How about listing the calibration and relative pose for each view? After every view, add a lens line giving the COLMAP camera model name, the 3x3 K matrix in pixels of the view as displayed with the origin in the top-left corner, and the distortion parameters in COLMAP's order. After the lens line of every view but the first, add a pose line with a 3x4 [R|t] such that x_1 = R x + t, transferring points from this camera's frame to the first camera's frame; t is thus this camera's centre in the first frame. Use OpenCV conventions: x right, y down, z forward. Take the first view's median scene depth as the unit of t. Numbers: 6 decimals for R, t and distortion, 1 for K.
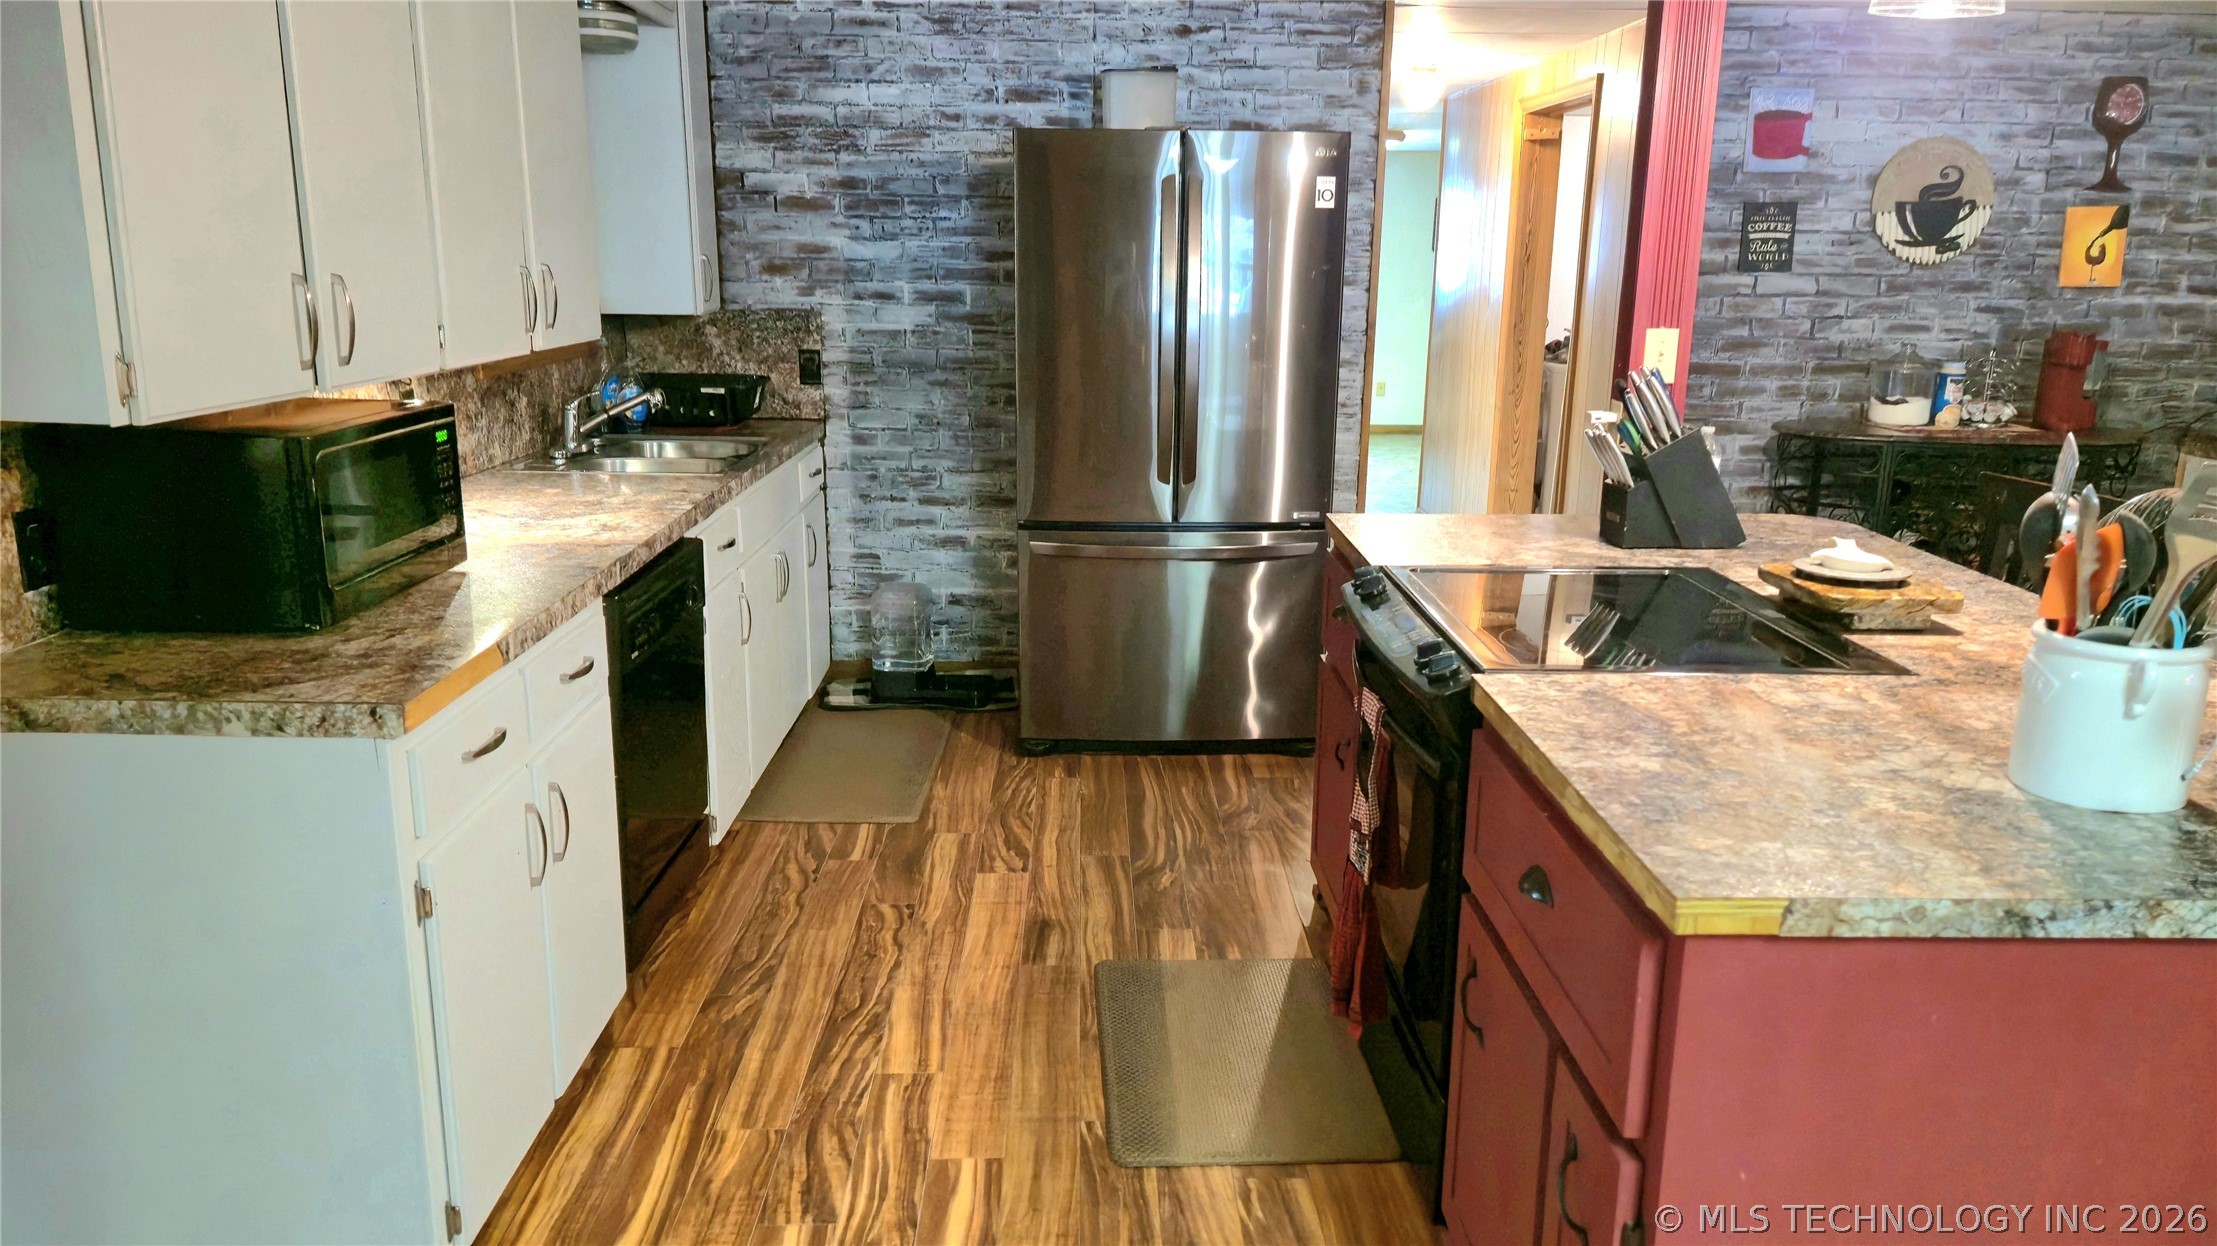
lens RADIAL K [[1584.6, 0, 1132.9], [0, 1584.6, 655.3], [0, 0, 1]] dist [0.067717, -0.057045]
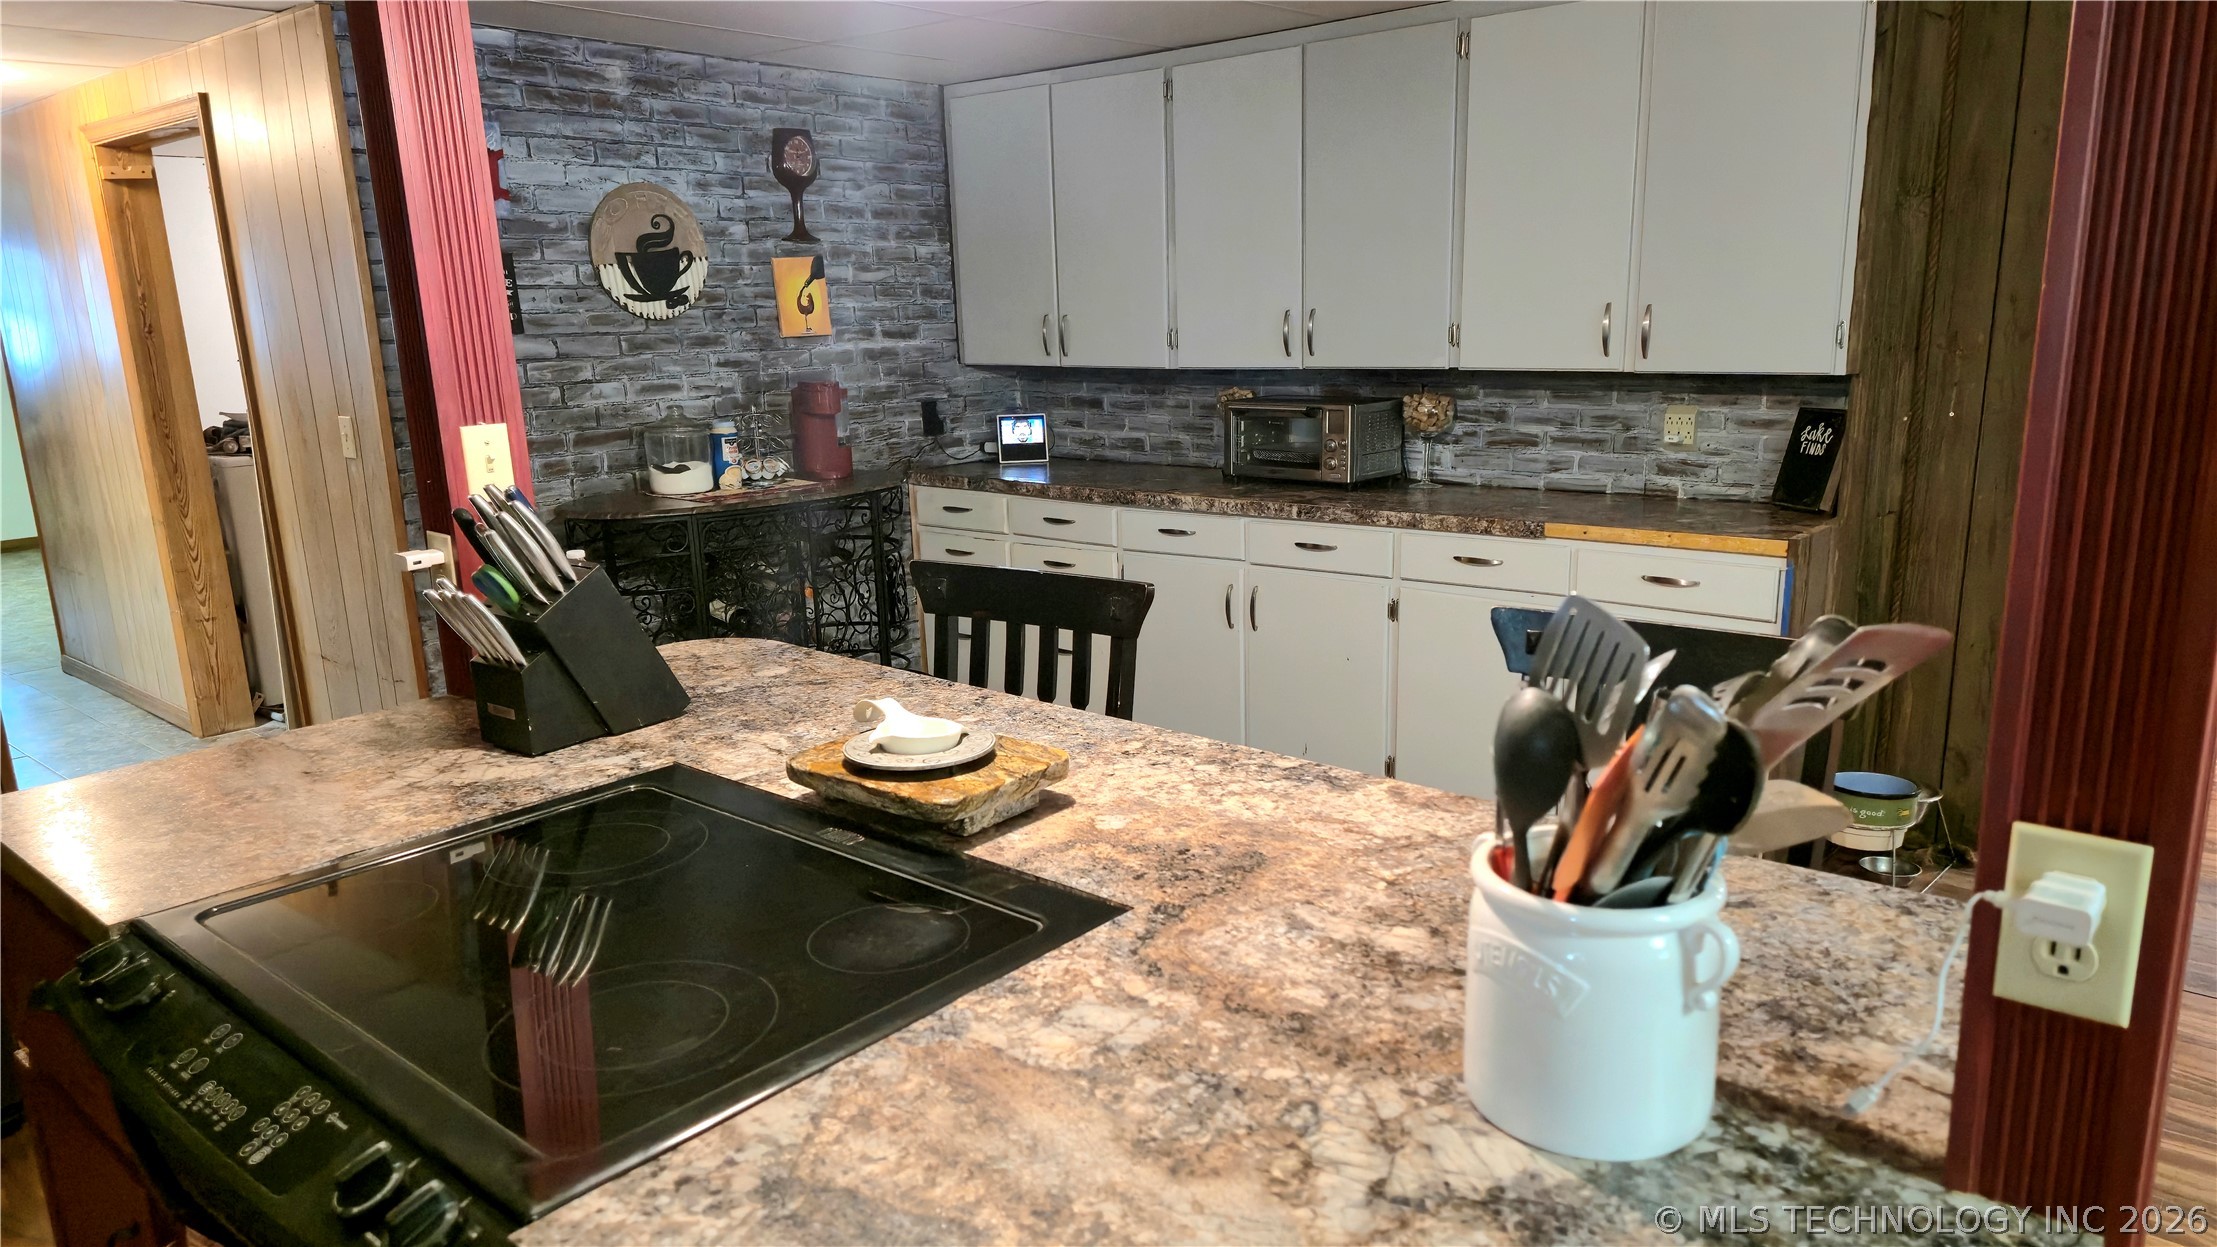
lens RADIAL K [[1464.3, 0, 1124.3], [0, 1464.3, 654.3], [0, 0, 1]] dist [0.065329, -0.066874]
pose [[0.673889, -0.207889, 0.708982, 0.027629], [0.220534, 0.972451, 0.075526, -0.061270], [-0.705151, 0.105459, 0.701170, 0.236593]]
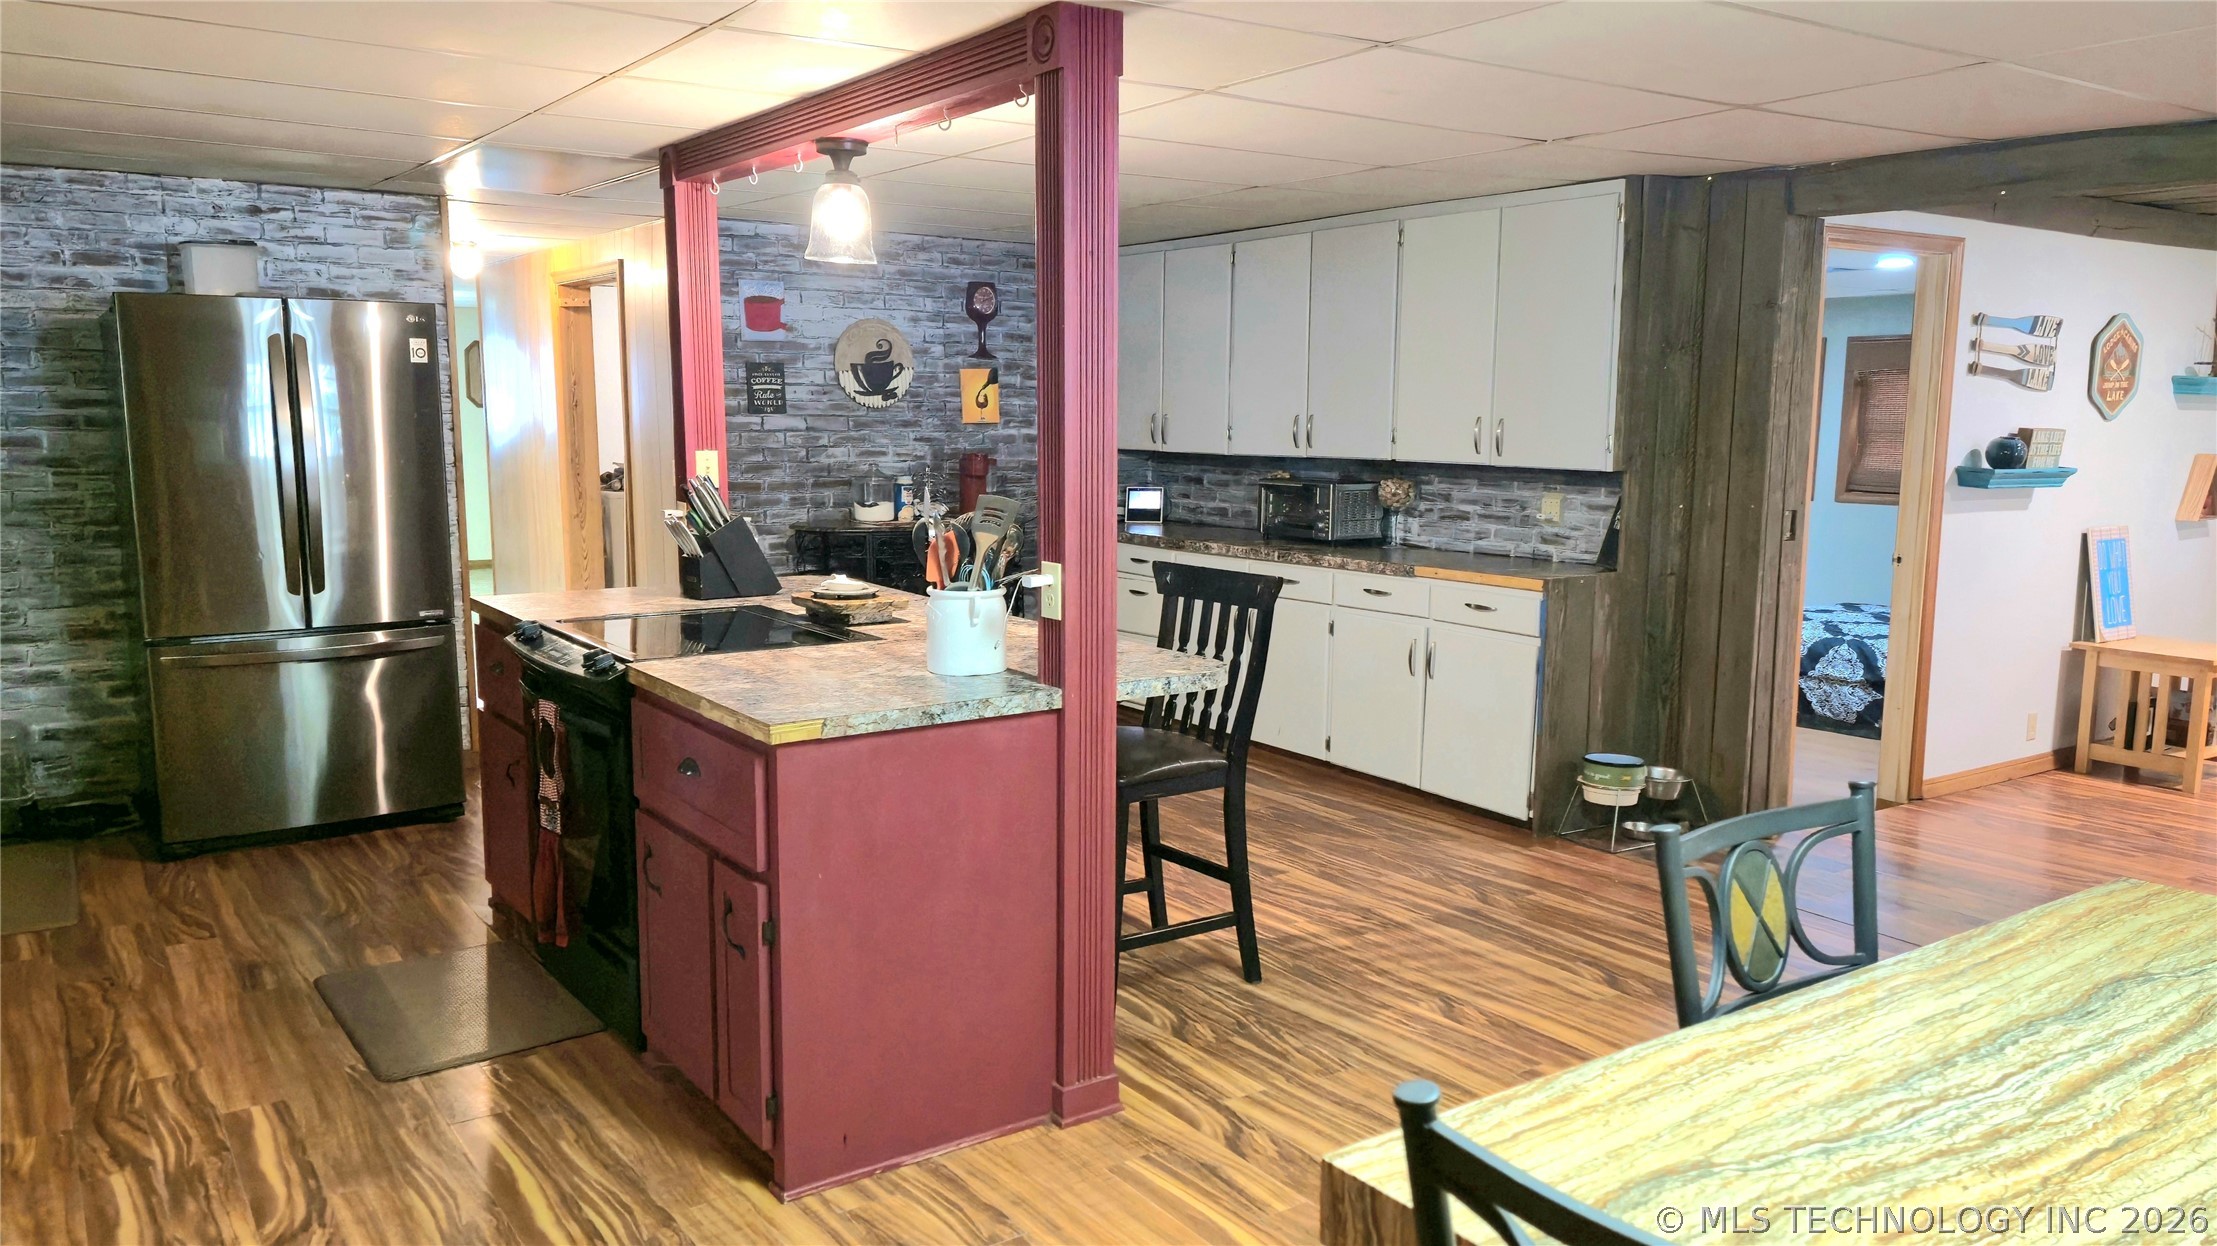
lens RADIAL K [[1584.6, 0, 1093.7], [0, 1584.6, 638.9], [0, 0, 1]] dist [0.067717, -0.057045]
pose [[0.843558, -0.089802, 0.529477, -0.096541], [0.141582, 0.988228, -0.057957, 0.062102], [-0.518040, 0.123855, 0.846342, -0.240846]]
